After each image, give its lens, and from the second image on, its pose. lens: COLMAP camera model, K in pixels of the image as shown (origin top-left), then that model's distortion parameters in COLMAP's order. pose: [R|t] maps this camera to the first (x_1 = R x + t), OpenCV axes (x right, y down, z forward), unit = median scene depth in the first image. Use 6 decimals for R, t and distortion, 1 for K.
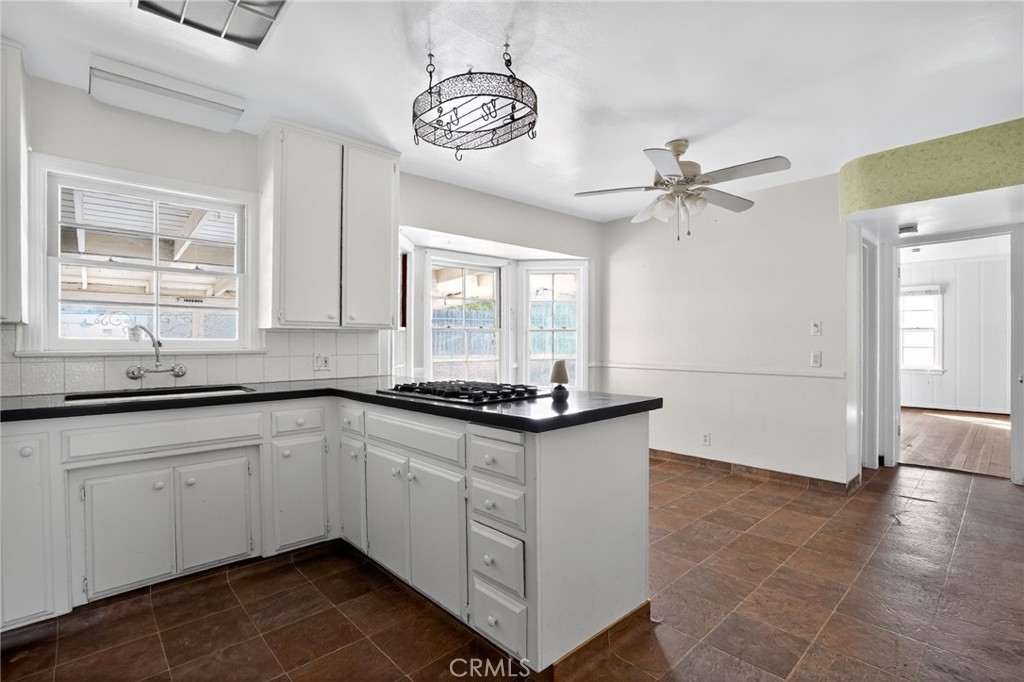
lens RADIAL K [[475.8, 0, 511.2], [0, 475.8, 348.0], [0, 0, 1]] dist [-0.047333, 0.012802]
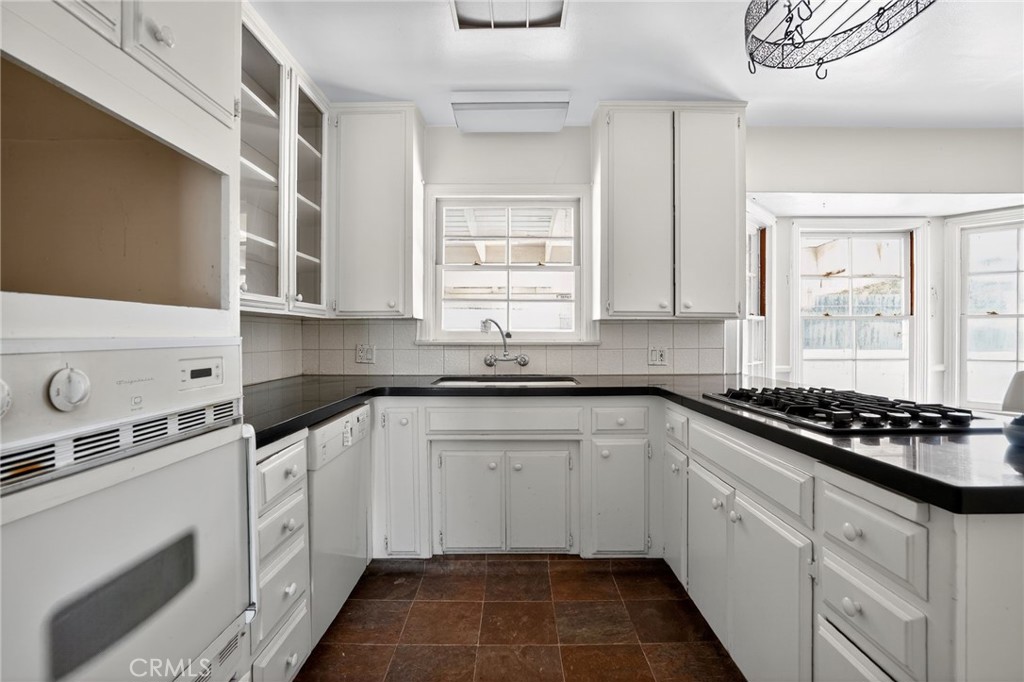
lens RADIAL K [[475.8, 0, 505.3], [0, 475.8, 334.2], [0, 0, 1]] dist [-0.047333, 0.012802]
pose [[0.726468, 0.002015, -0.687198, 0.023669], [-0.010276, 0.999916, -0.007932, -0.002661], [0.687124, 0.012824, 0.726427, 0.184210]]
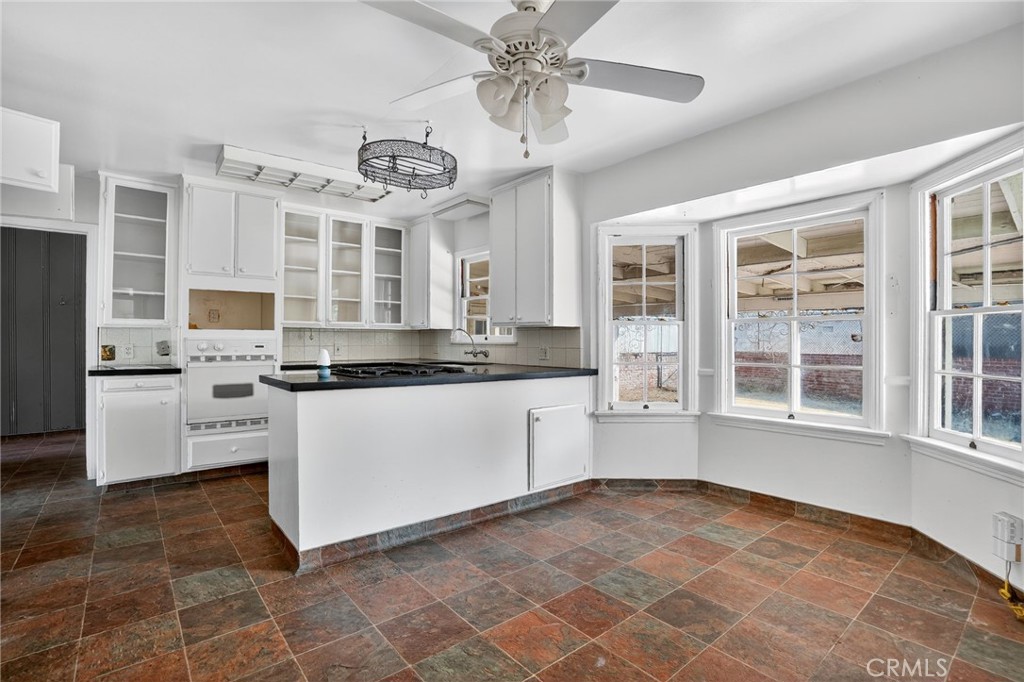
lens RADIAL K [[475.8, 0, 508.5], [0, 475.8, 335.3], [0, 0, 1]] dist [-0.047333, 0.012802]
pose [[-0.051006, -0.005240, -0.998685, 1.274951], [-0.016398, 0.999856, -0.004408, -0.014084], [0.998564, 0.016152, -0.051084, 1.383540]]
